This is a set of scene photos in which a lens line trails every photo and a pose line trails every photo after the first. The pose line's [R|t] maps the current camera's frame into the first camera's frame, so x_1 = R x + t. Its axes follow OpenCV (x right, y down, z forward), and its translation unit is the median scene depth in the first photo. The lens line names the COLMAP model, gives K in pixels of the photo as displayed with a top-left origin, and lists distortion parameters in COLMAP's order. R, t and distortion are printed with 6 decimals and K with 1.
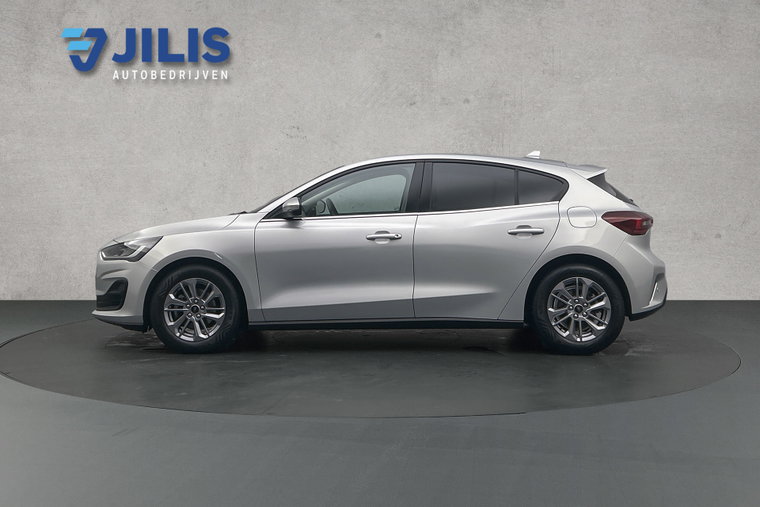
lens RADIAL K [[592.9, 0, 379.9], [0, 592.9, 253.5], [0, 0, 1]] dist [0.001965, -0.003603]
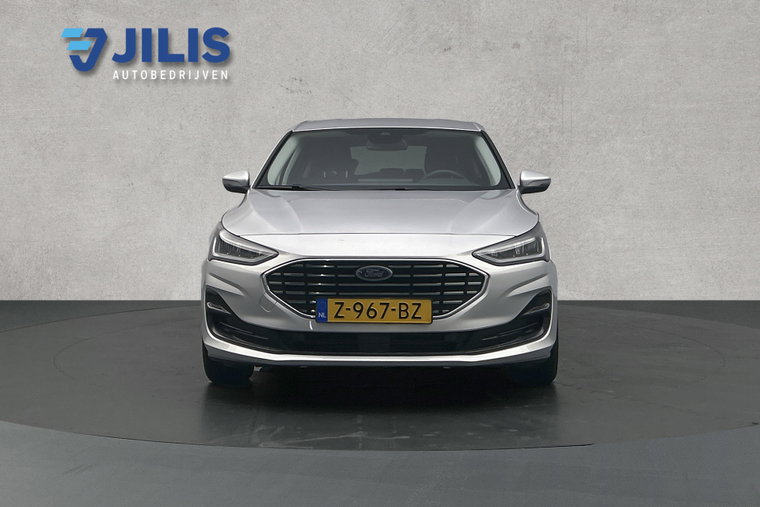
lens RADIAL K [[592.9, 0, 380.1], [0, 592.9, 253.9], [0, 0, 1]] dist [0.001965, -0.003603]
pose [[1.000000, 0.000021, 0.000209, -0.033631], [-0.000021, 1.000000, 0.000324, 0.017092], [-0.000209, -0.000324, 1.000000, 0.217988]]
